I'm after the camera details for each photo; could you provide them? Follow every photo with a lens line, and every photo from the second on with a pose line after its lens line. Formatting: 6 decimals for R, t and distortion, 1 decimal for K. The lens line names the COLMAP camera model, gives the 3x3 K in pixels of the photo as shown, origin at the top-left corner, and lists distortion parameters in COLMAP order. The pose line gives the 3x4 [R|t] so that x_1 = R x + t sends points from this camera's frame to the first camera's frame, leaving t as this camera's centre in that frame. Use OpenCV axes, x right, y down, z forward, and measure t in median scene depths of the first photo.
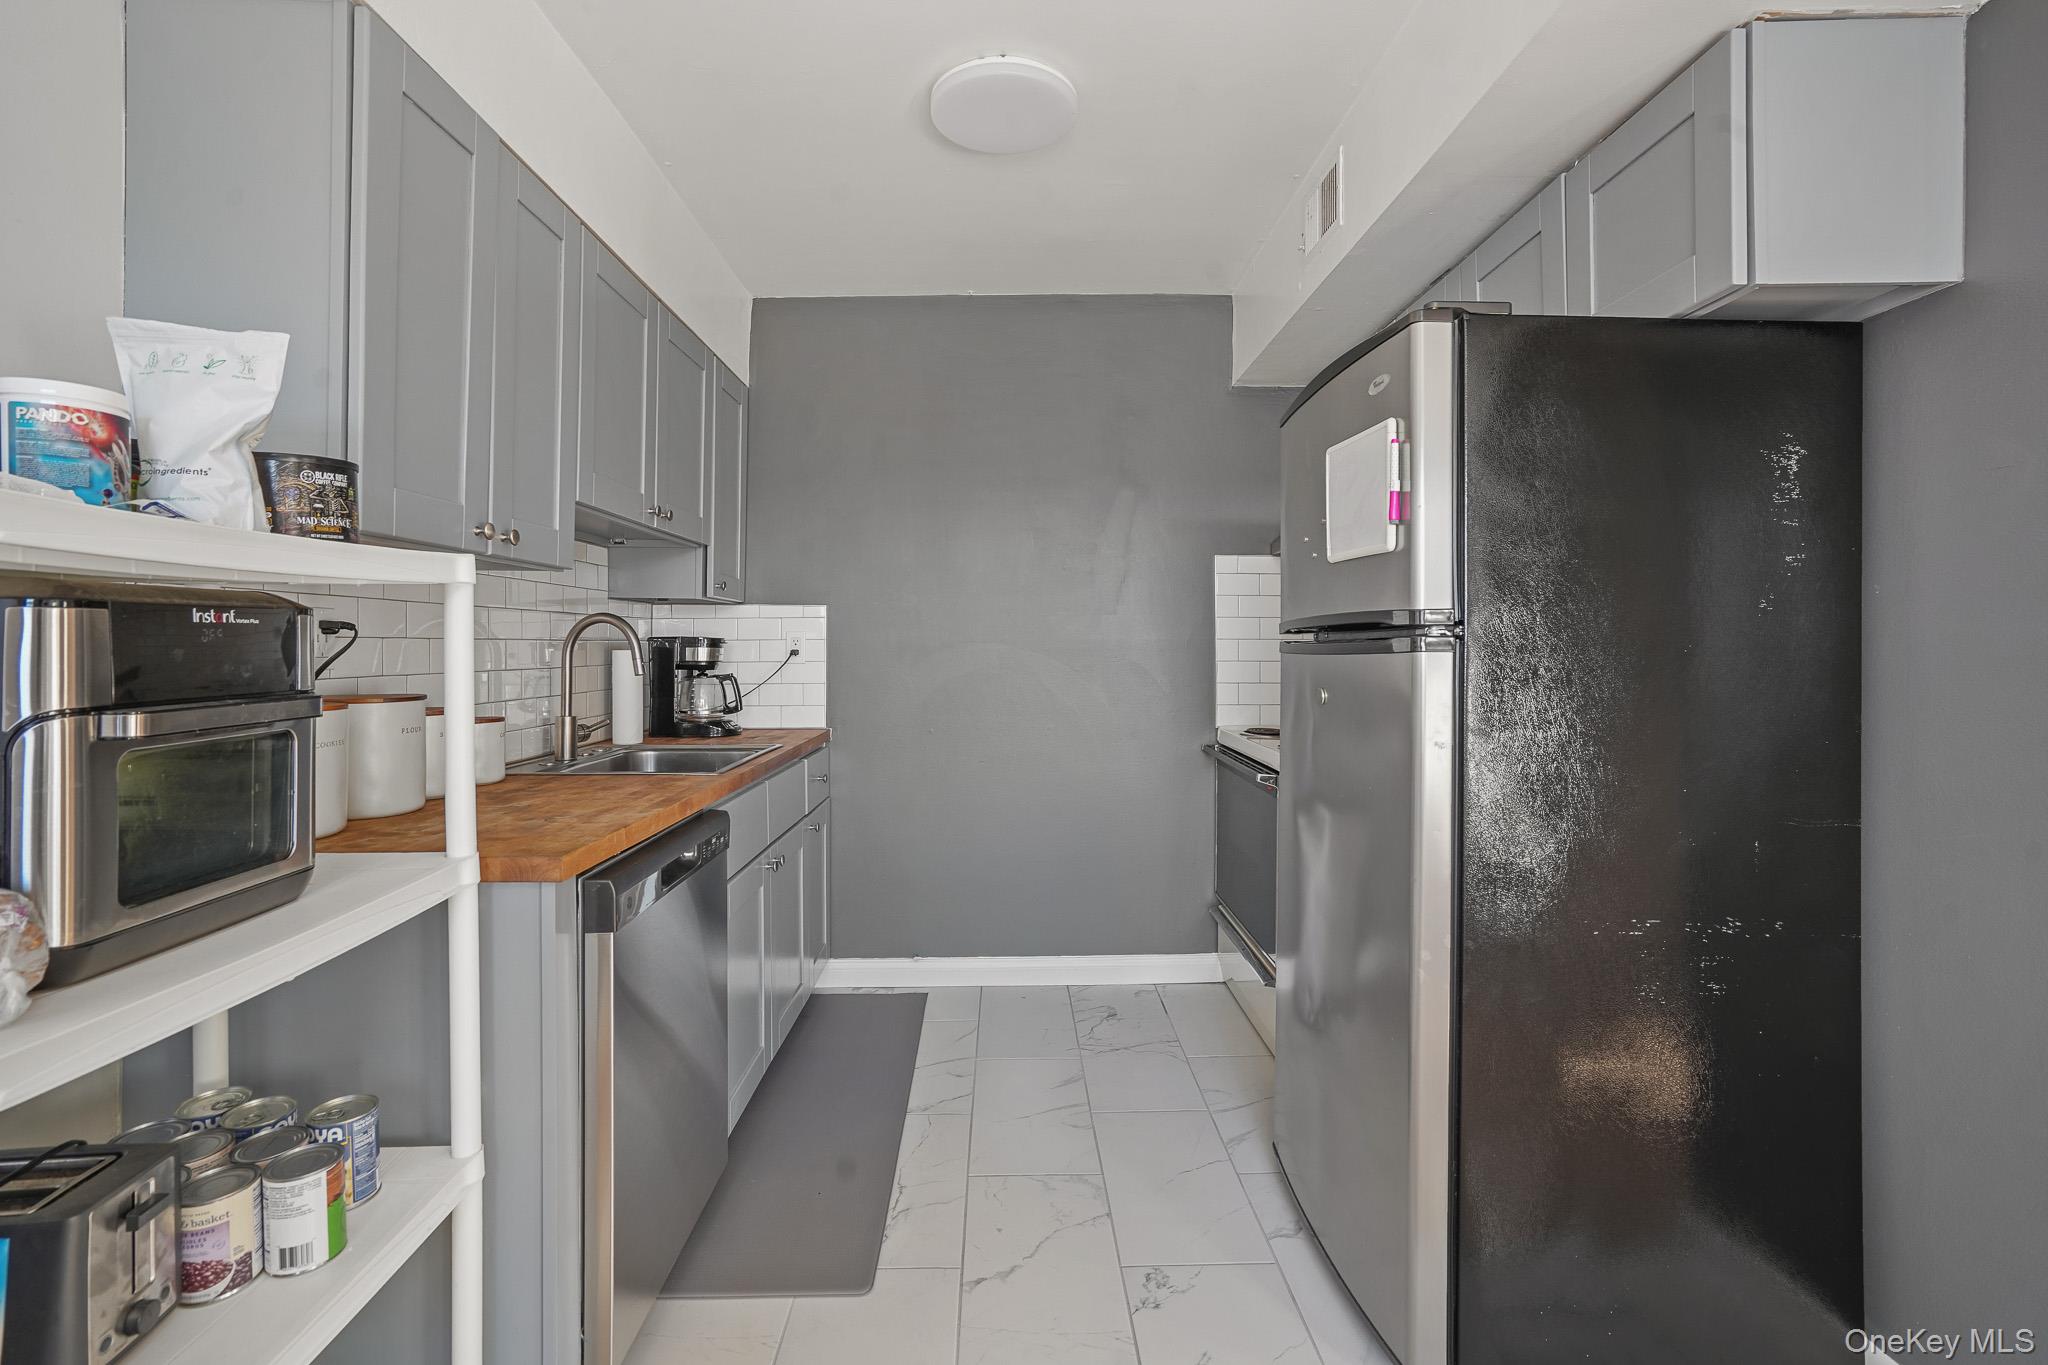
lens RADIAL K [[943.8, 0, 1033.5], [0, 943.8, 637.5], [0, 0, 1]] dist [-0.031027, 0.013618]
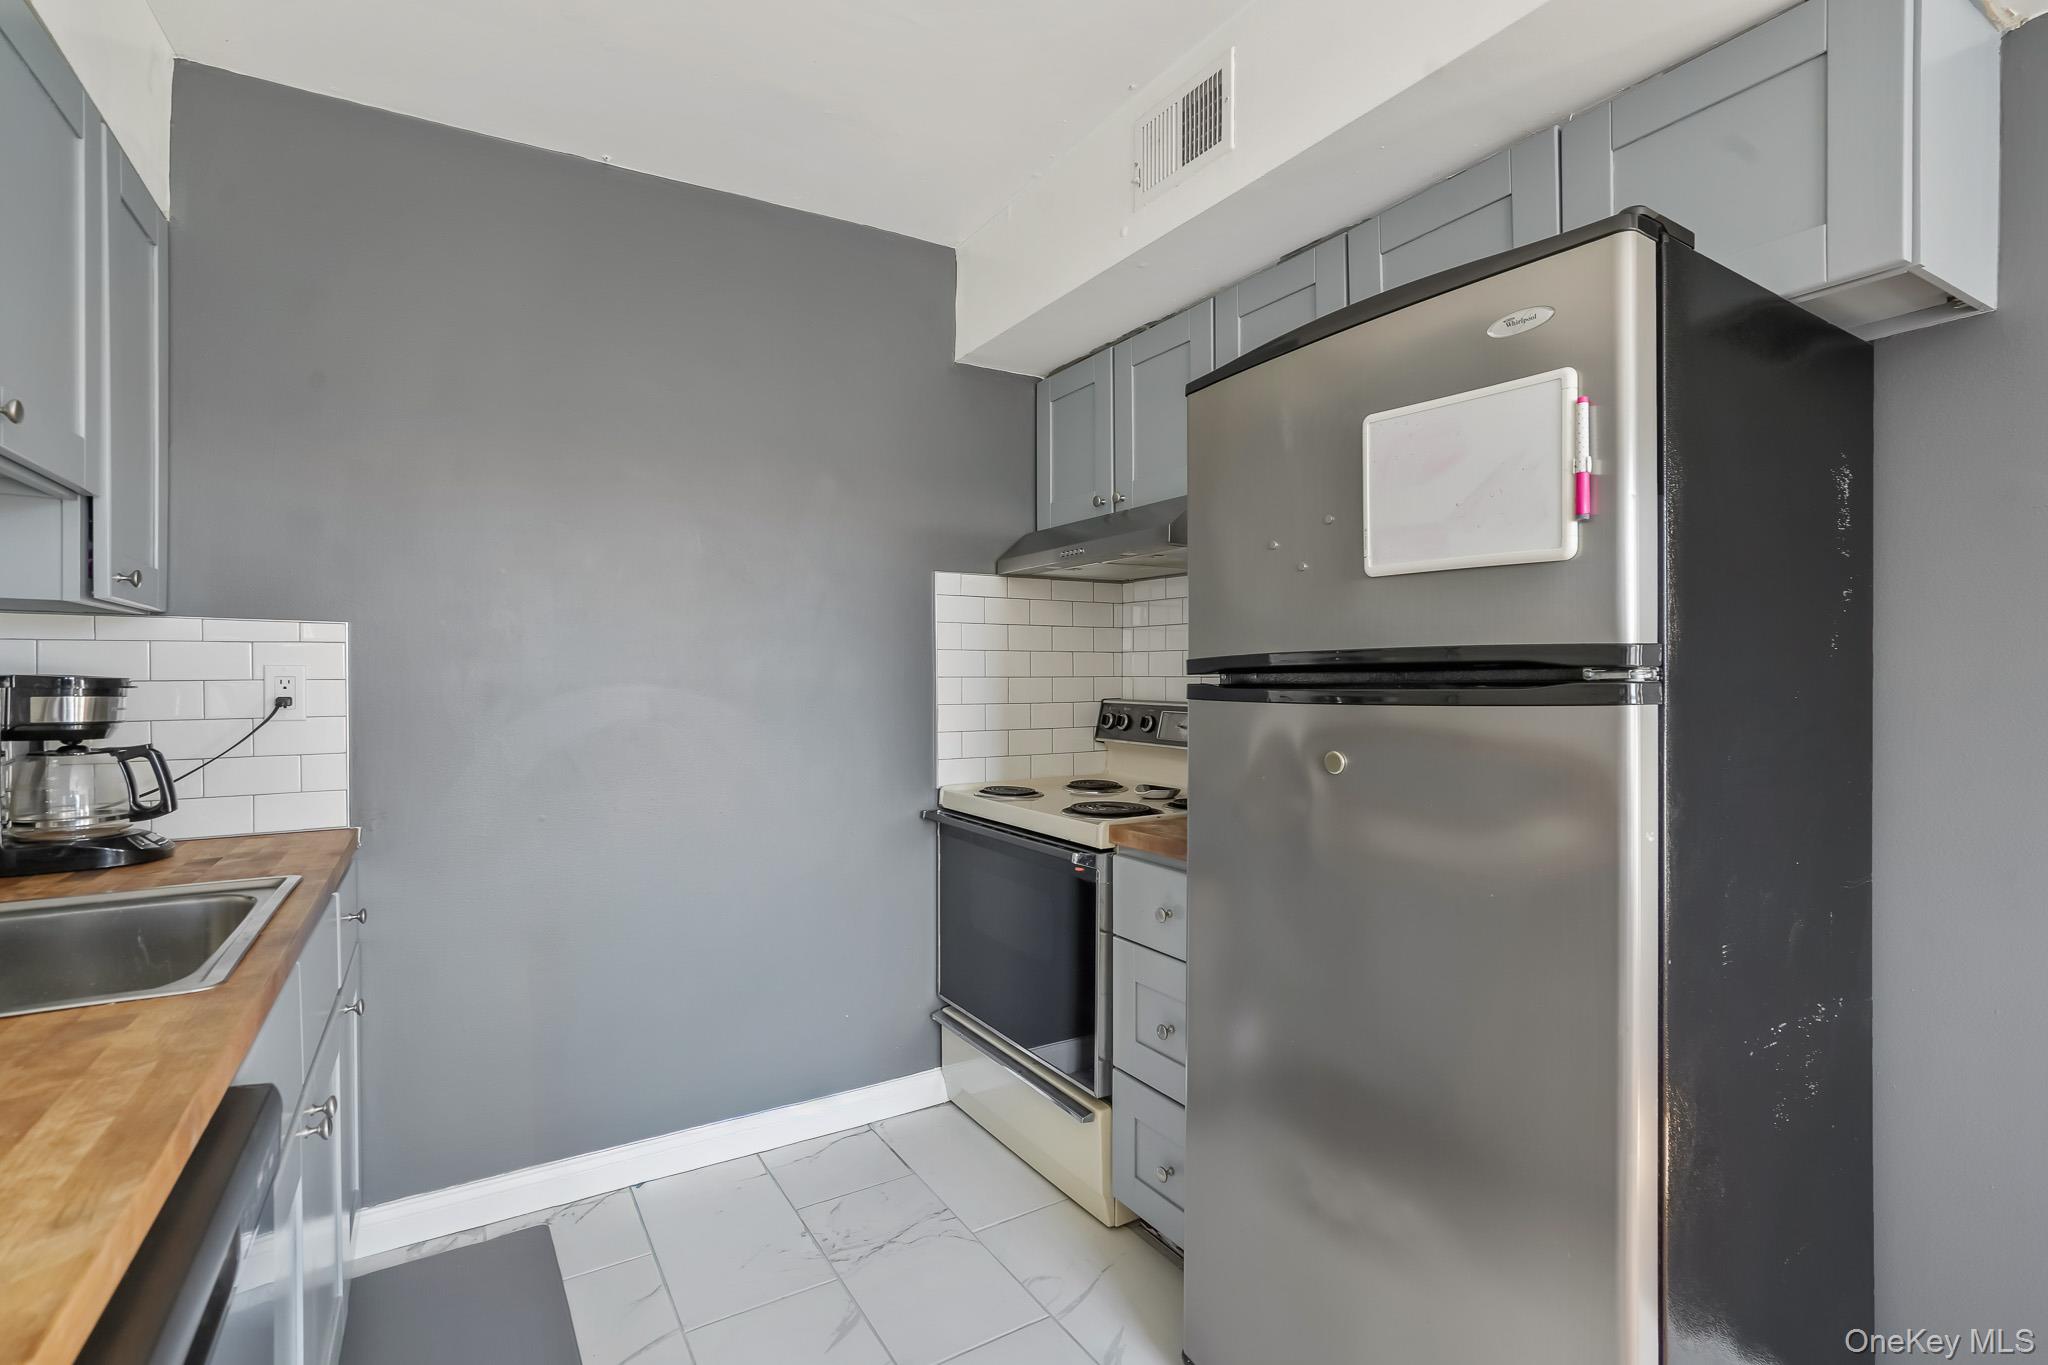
lens RADIAL K [[943.8, 0, 1024.5], [0, 943.8, 683.2], [0, 0, 1]] dist [-0.031027, 0.013618]
pose [[0.864909, -0.005456, 0.501899, -0.186346], [-0.001517, 0.999908, 0.013485, -0.005087], [-0.501926, -0.012425, 0.864821, 0.353793]]
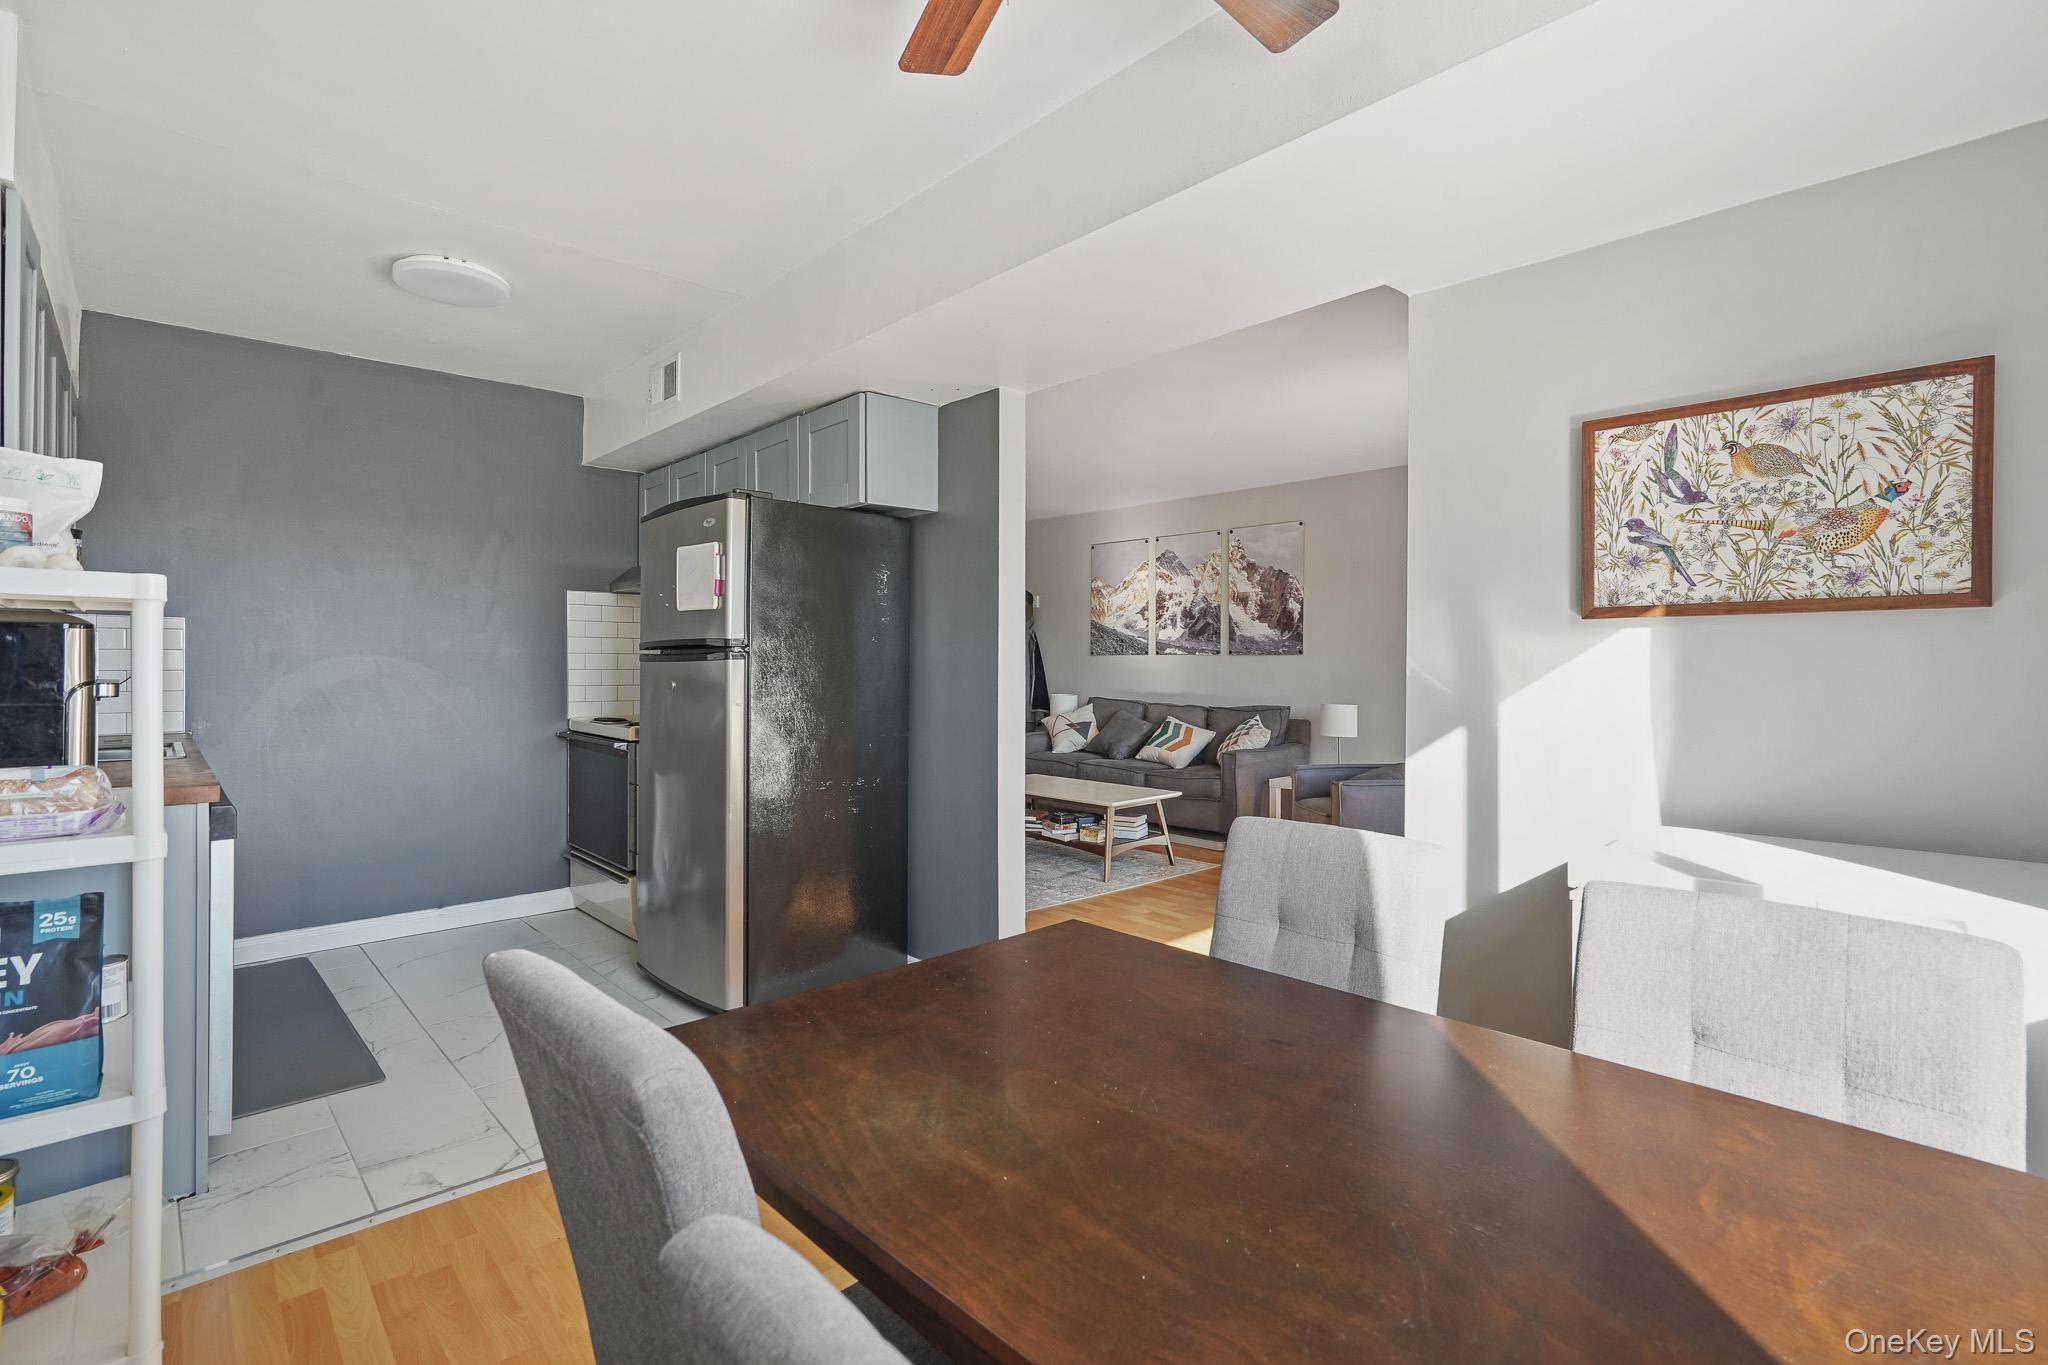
lens RADIAL K [[943.8, 0, 1013.6], [0, 943.8, 665.7], [0, 0, 1]] dist [-0.031027, 0.013618]
pose [[0.751796, 0.001270, 0.659395, -0.271898], [-0.009194, 0.999921, 0.008556, 0.003379], [-0.659332, -0.012495, 0.751748, -0.544575]]
